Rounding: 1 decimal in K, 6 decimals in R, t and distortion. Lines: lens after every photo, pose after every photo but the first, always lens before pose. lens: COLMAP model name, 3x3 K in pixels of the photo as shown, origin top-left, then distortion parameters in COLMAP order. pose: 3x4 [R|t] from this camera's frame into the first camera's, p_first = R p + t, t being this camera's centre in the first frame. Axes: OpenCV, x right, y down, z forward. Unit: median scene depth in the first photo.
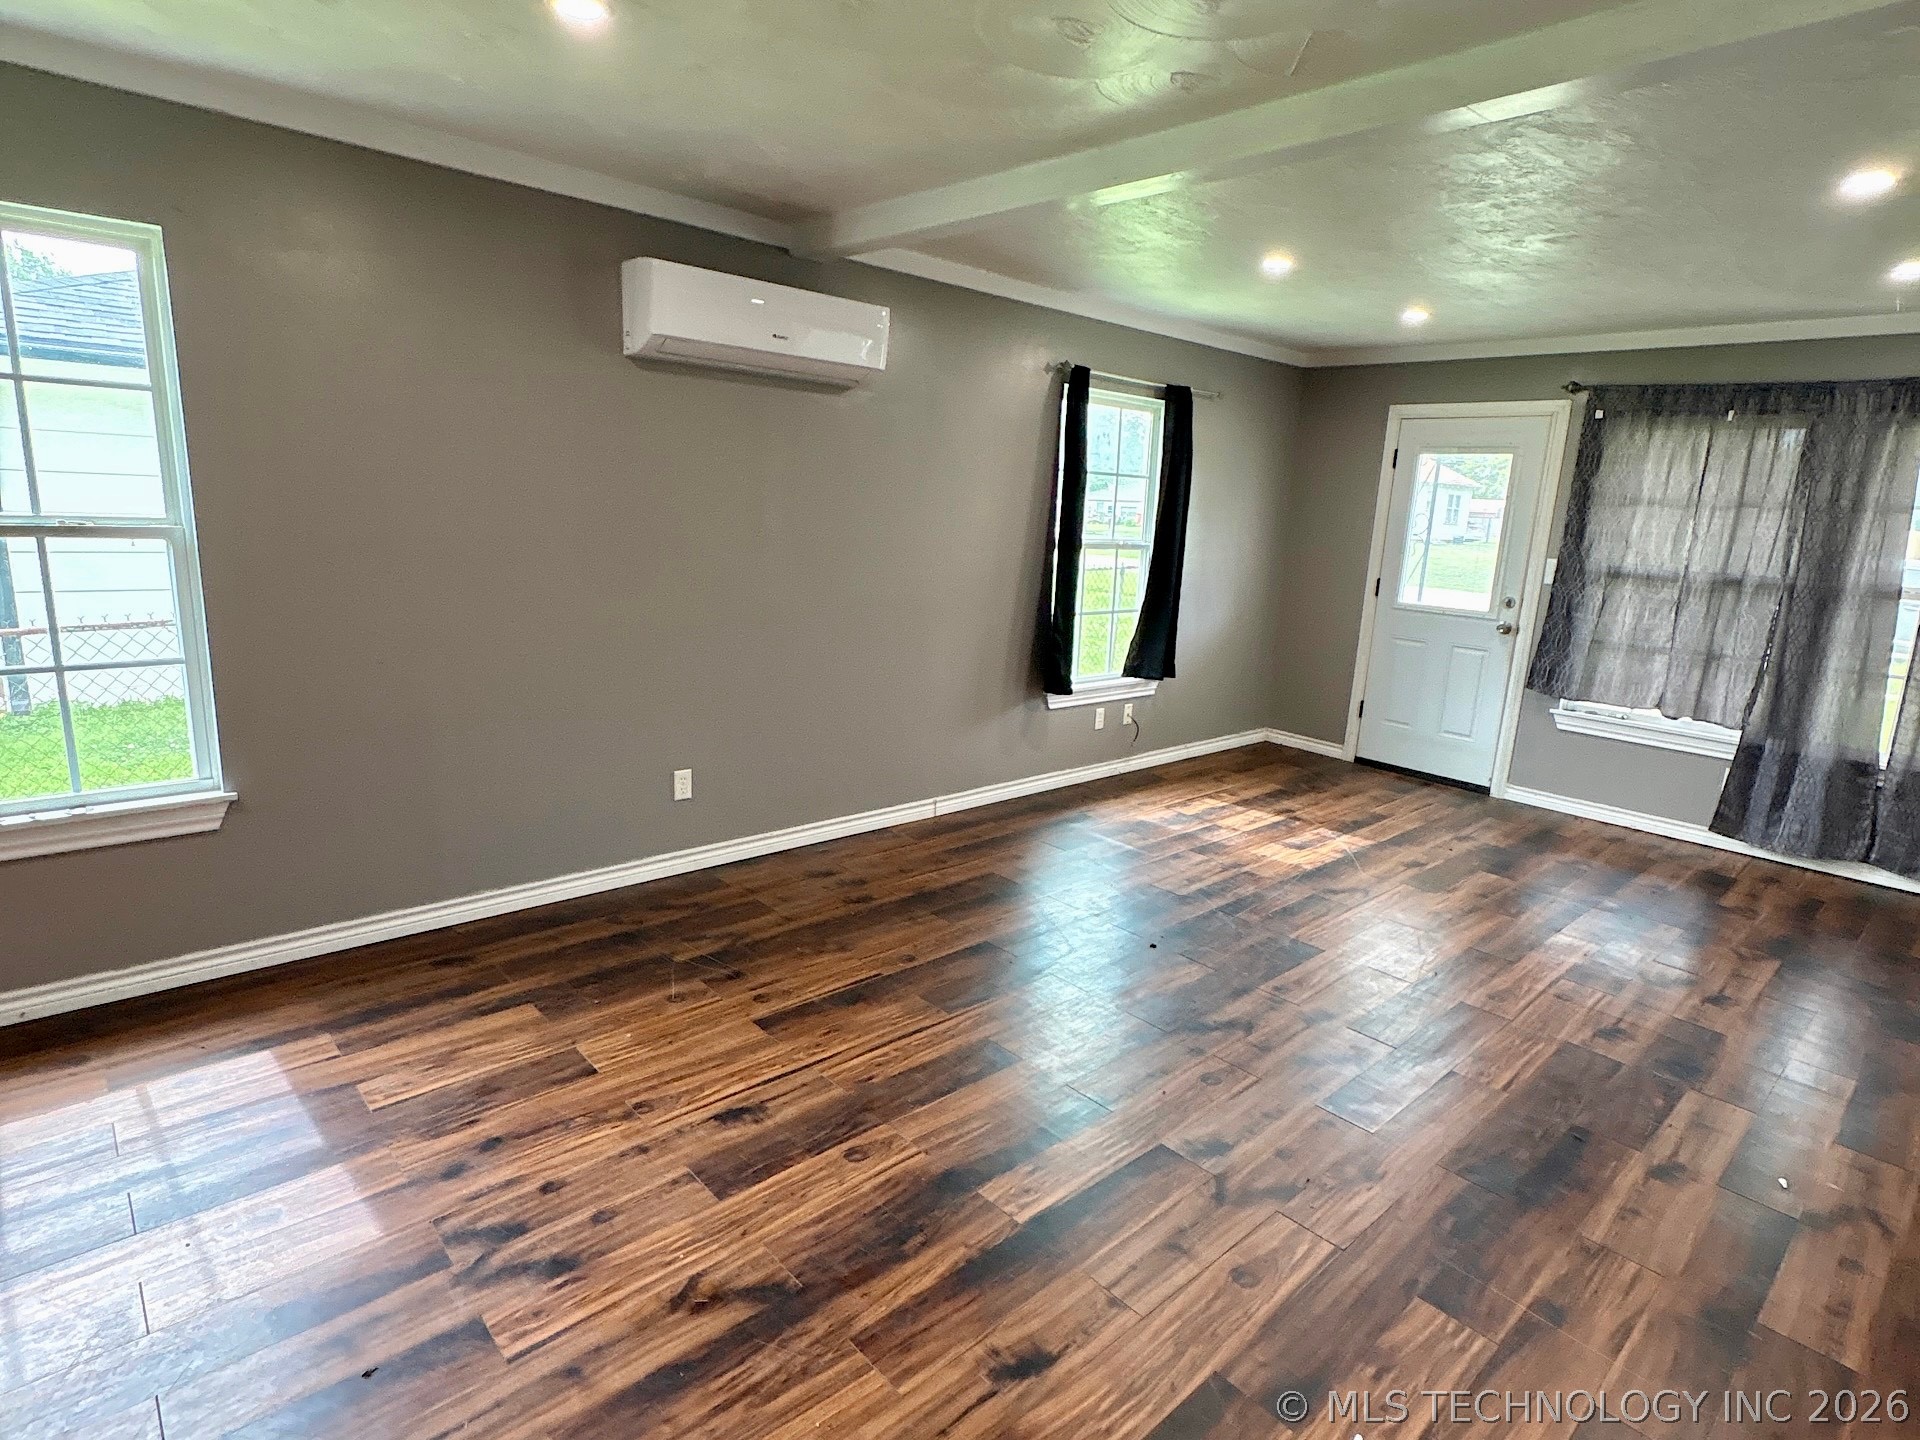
lens RADIAL K [[1021.3, 0, 961.9], [0, 1021.3, 716.8], [0, 0, 1]] dist [-0.000734, 0.000303]
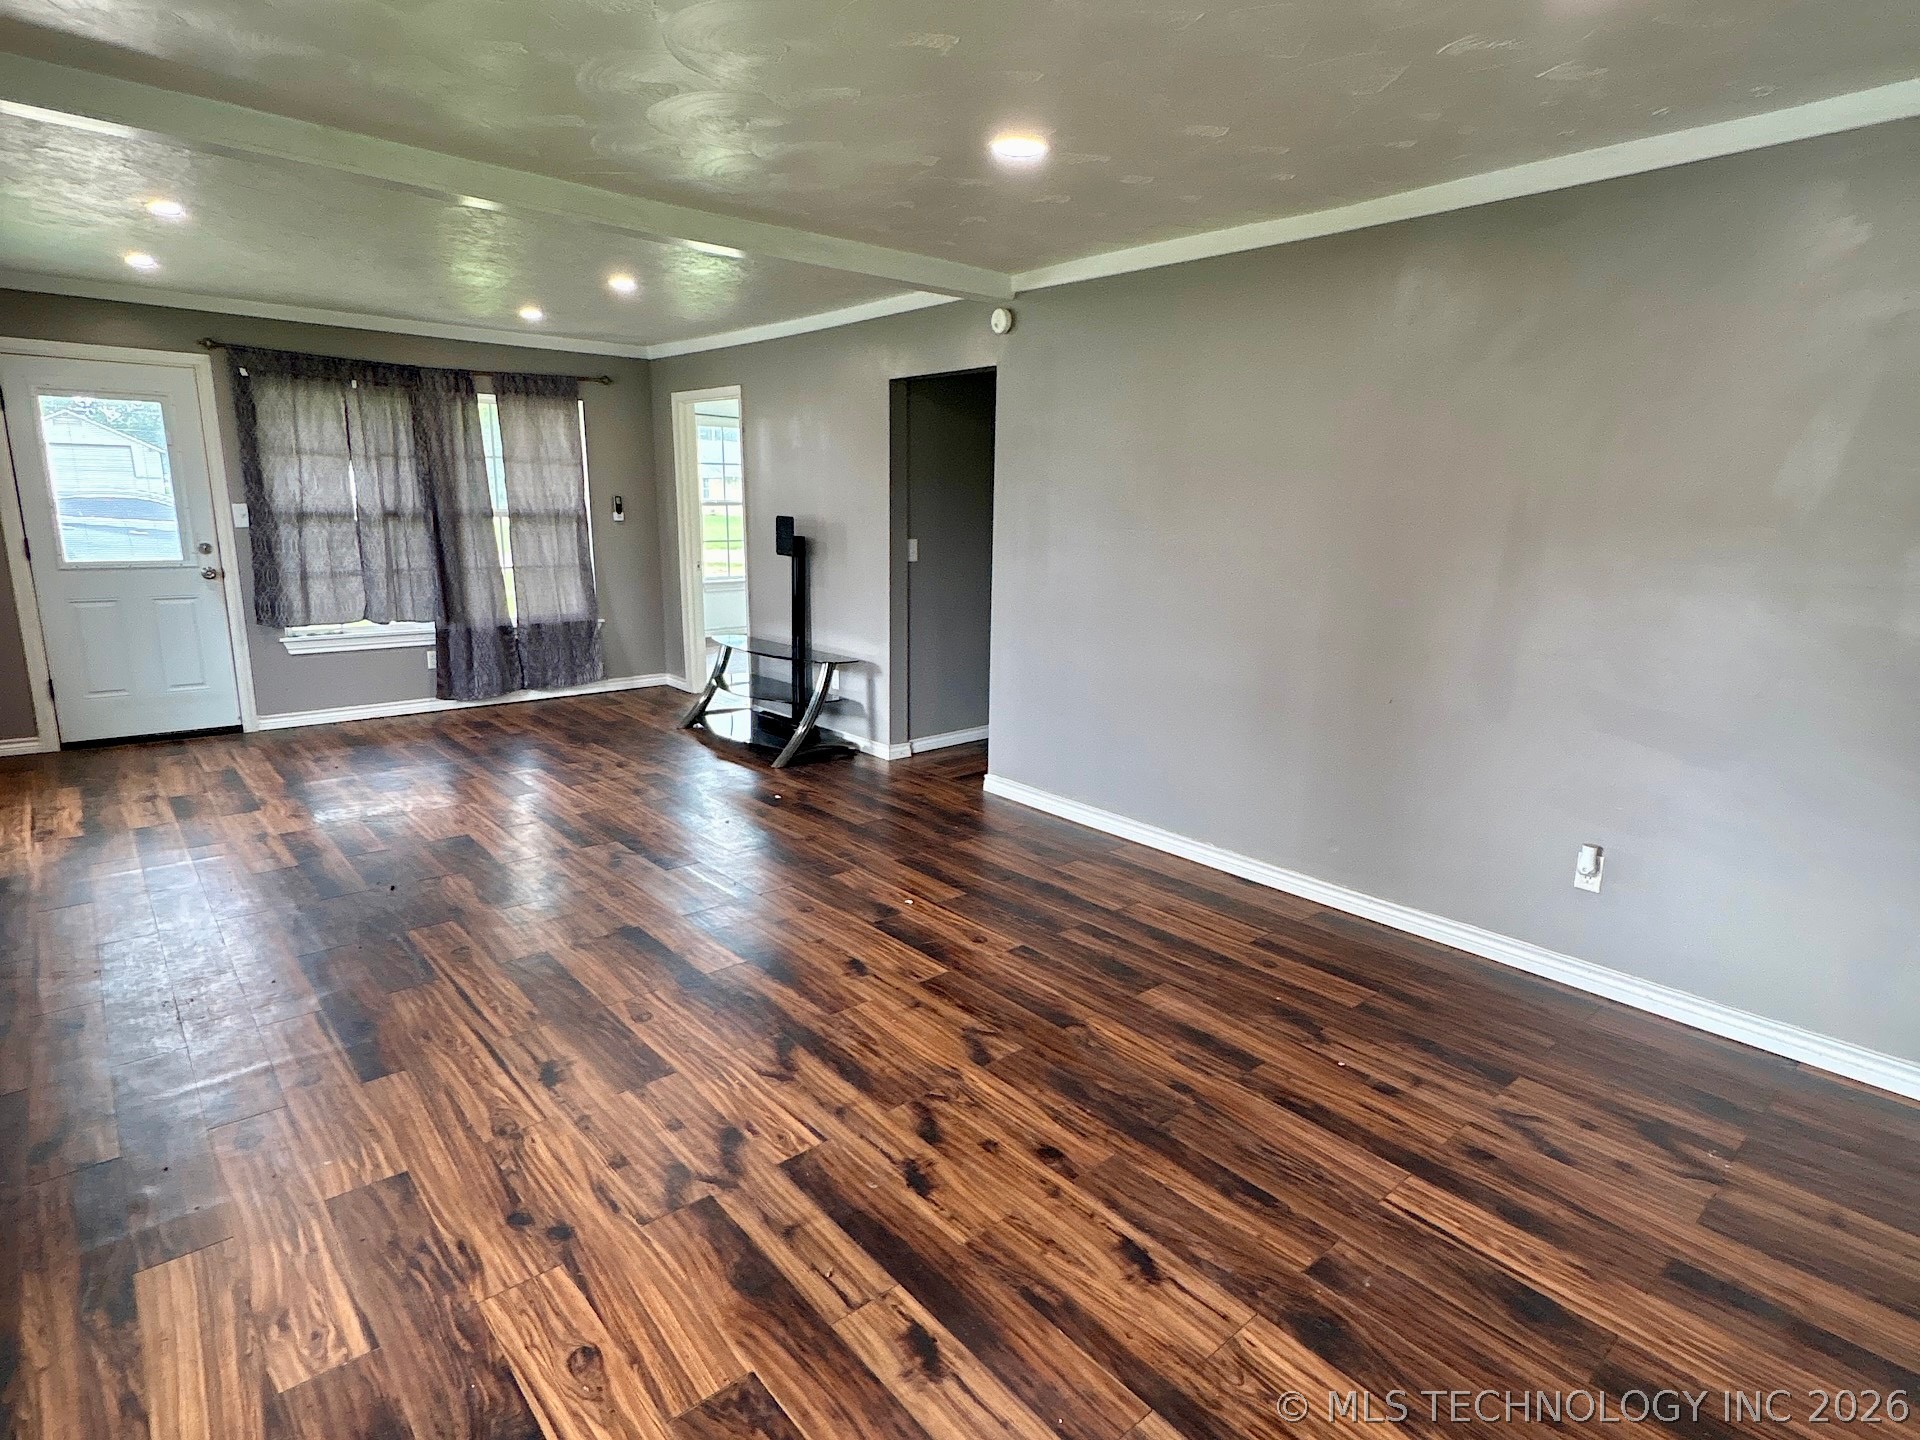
lens RADIAL K [[1021.3, 0, 970.1], [0, 1021.3, 720.1], [0, 0, 1]] dist [-0.000734, 0.000303]
pose [[0.016110, -0.259984, 0.965479, -0.761777], [0.189455, 0.948905, 0.252360, -0.092544], [-0.981757, 0.178849, 0.064542, 0.301857]]
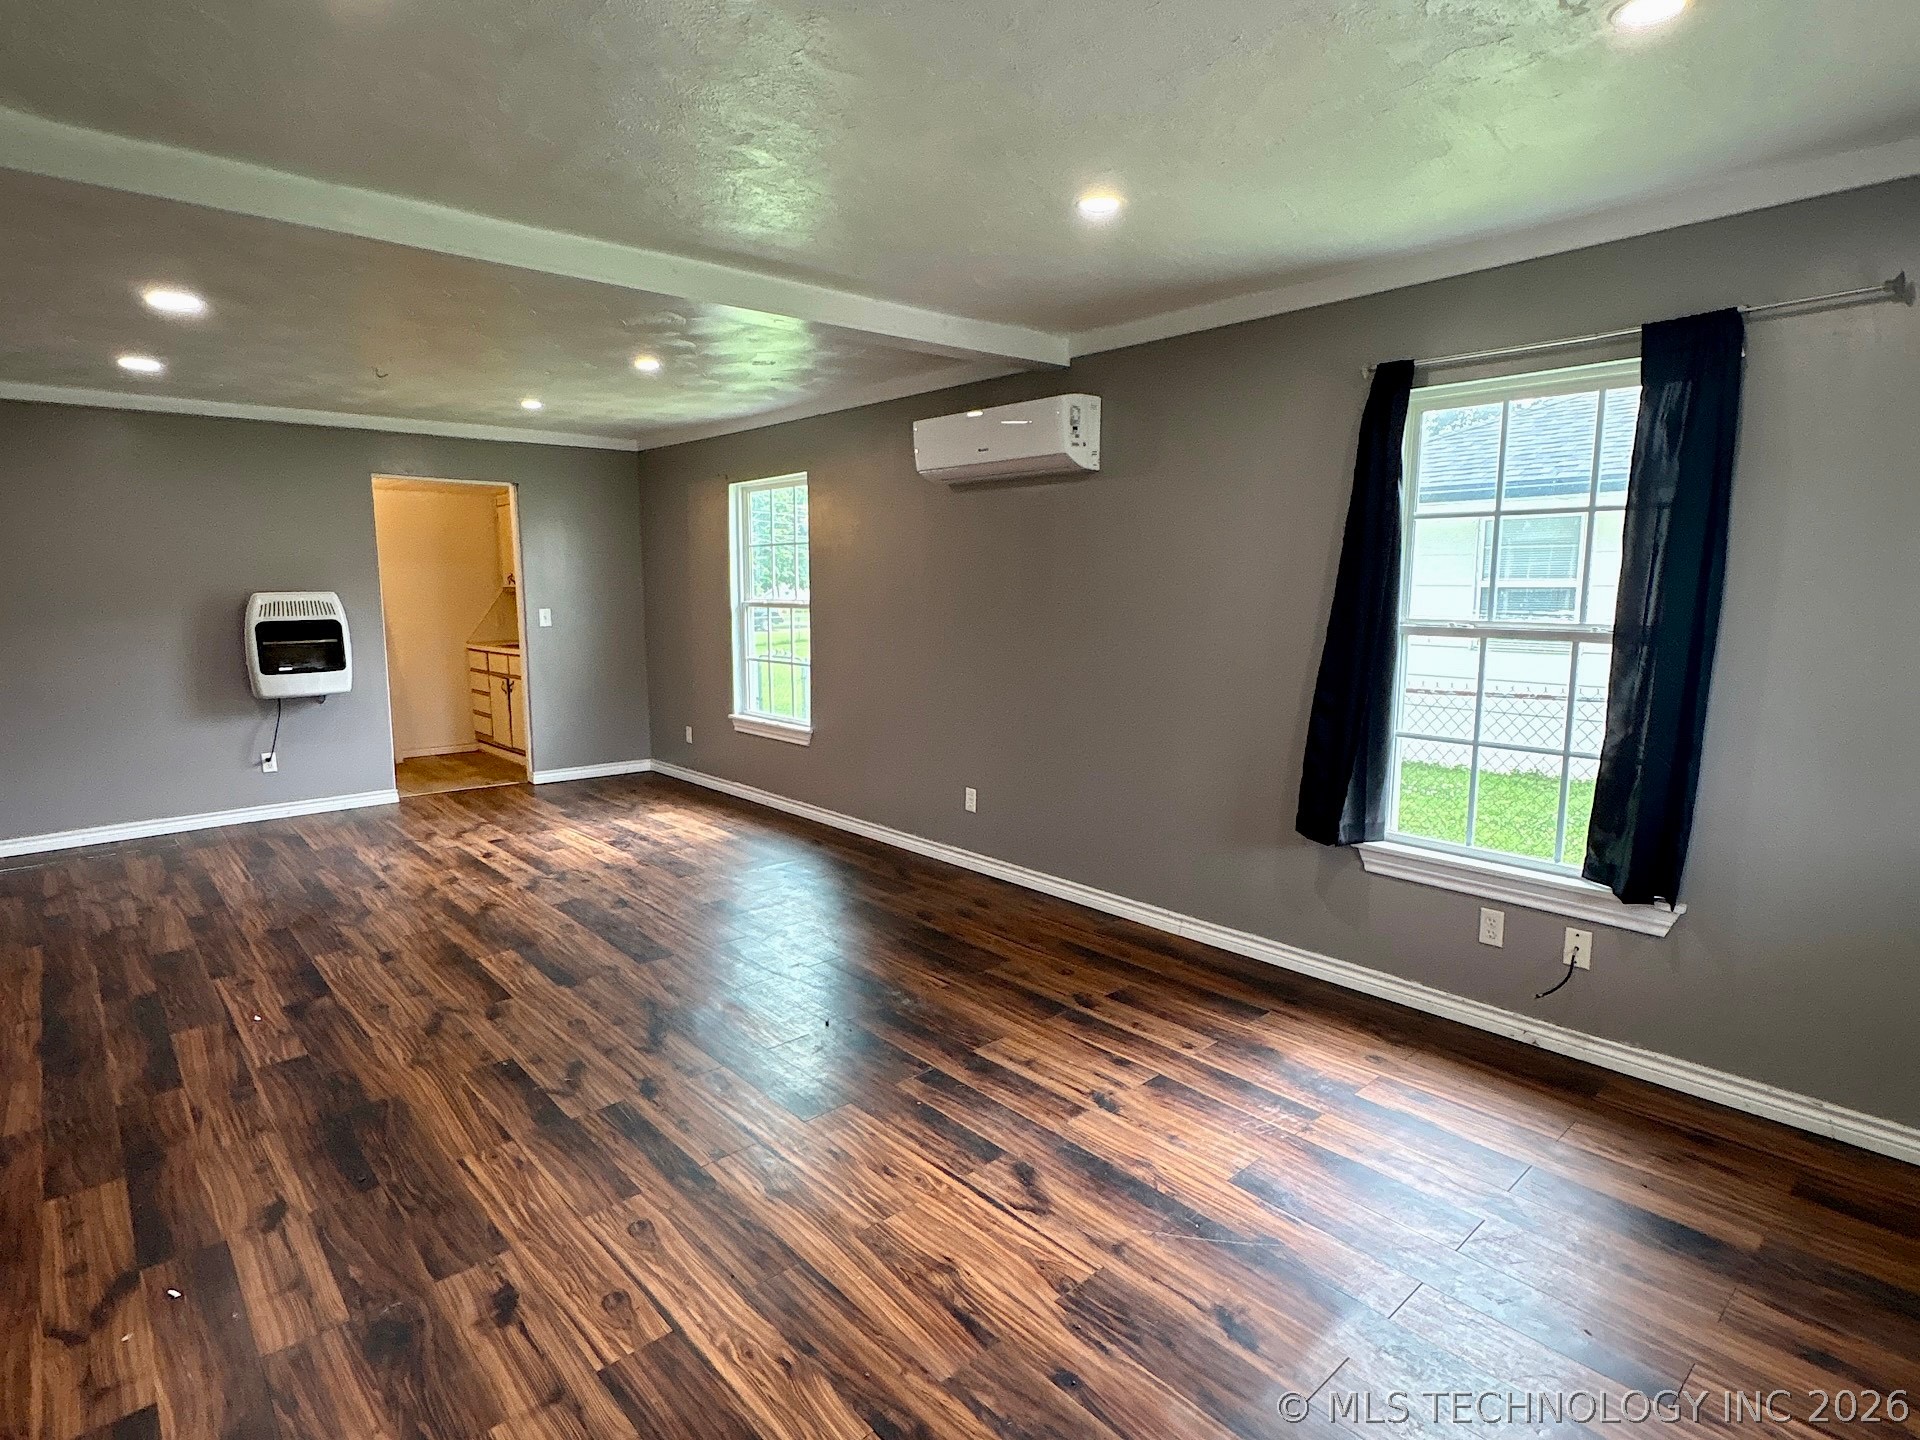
lens RADIAL K [[1021.3, 0, 946.1], [0, 1021.3, 675.3], [0, 0, 1]] dist [-0.000734, 0.000303]
pose [[-0.022886, 0.046833, -0.998641, 1.081572], [-0.206395, 0.977162, 0.050555, -0.156109], [0.978201, 0.207271, -0.012697, 1.023589]]
